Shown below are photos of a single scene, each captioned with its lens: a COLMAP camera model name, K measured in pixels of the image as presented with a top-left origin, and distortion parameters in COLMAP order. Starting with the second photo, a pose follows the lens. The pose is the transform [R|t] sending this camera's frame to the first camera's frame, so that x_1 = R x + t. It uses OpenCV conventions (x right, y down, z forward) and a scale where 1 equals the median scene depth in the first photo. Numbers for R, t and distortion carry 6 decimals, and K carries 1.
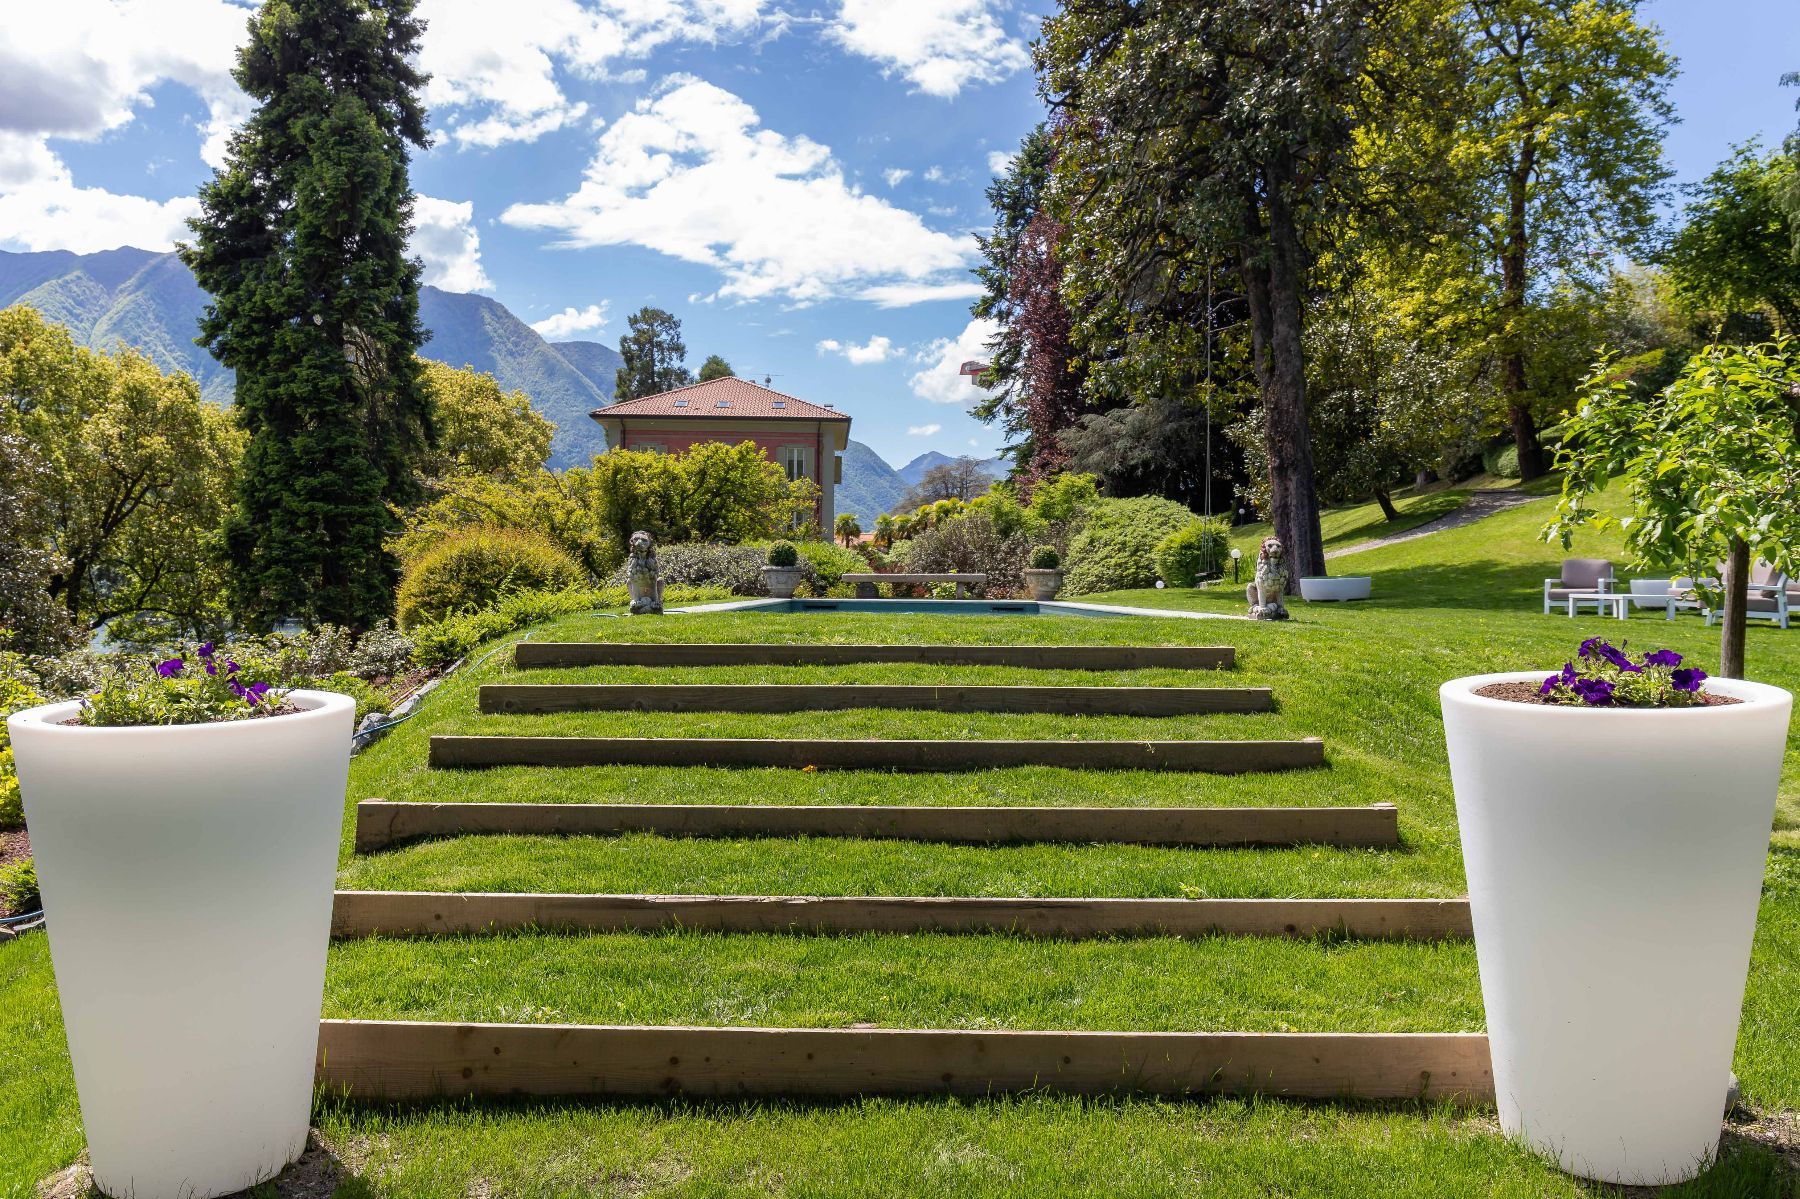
lens RADIAL K [[1446.2, 0, 900.0], [0, 1446.2, 599.5], [0, 0, 1]] dist [-0.031381, 0.001293]
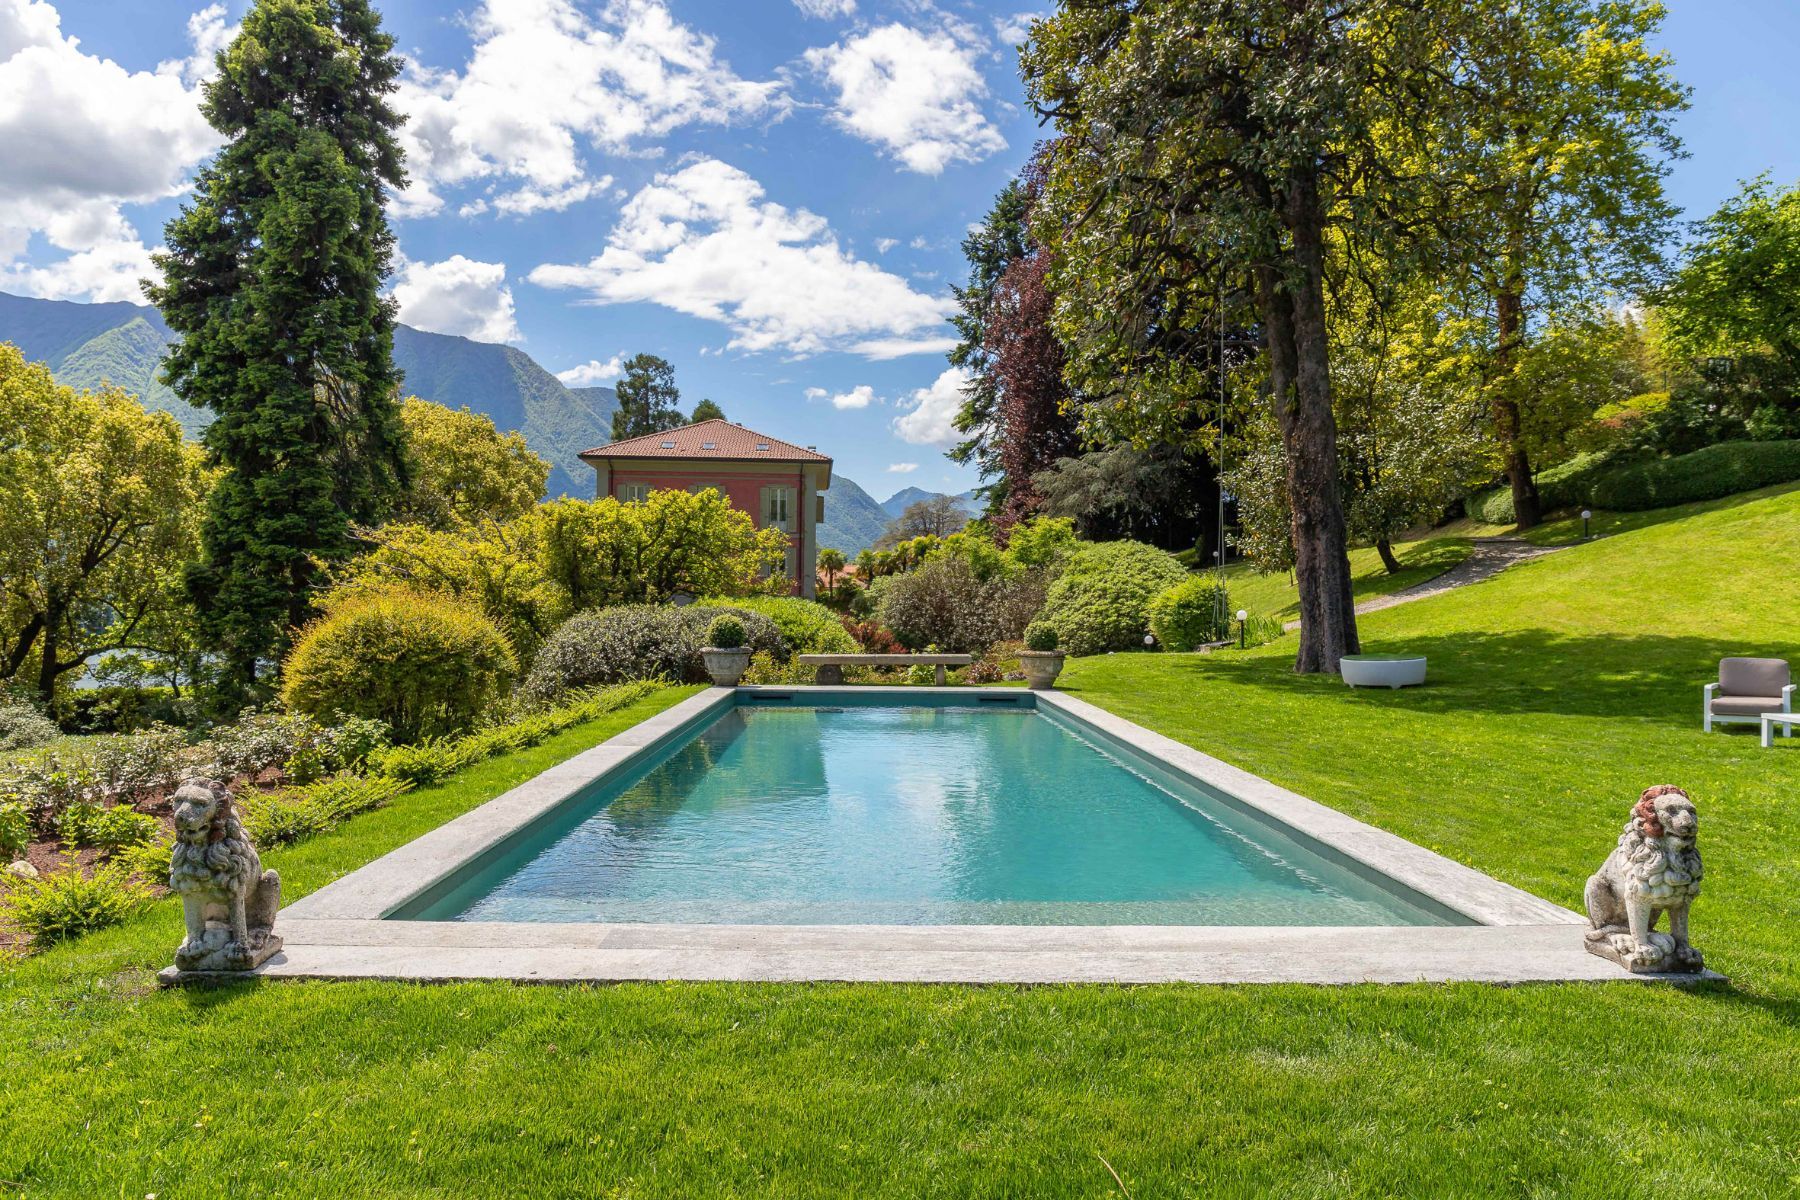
lens RADIAL K [[1246.8, 0, 910.6], [0, 1246.8, 601.7], [0, 0, 1]] dist [0.005442, -0.038782]
pose [[0.999777, 0.001034, 0.021078, 0.004813], [-0.000852, 0.999962, -0.008652, -0.021833], [-0.021086, 0.008632, 0.999740, 0.143532]]
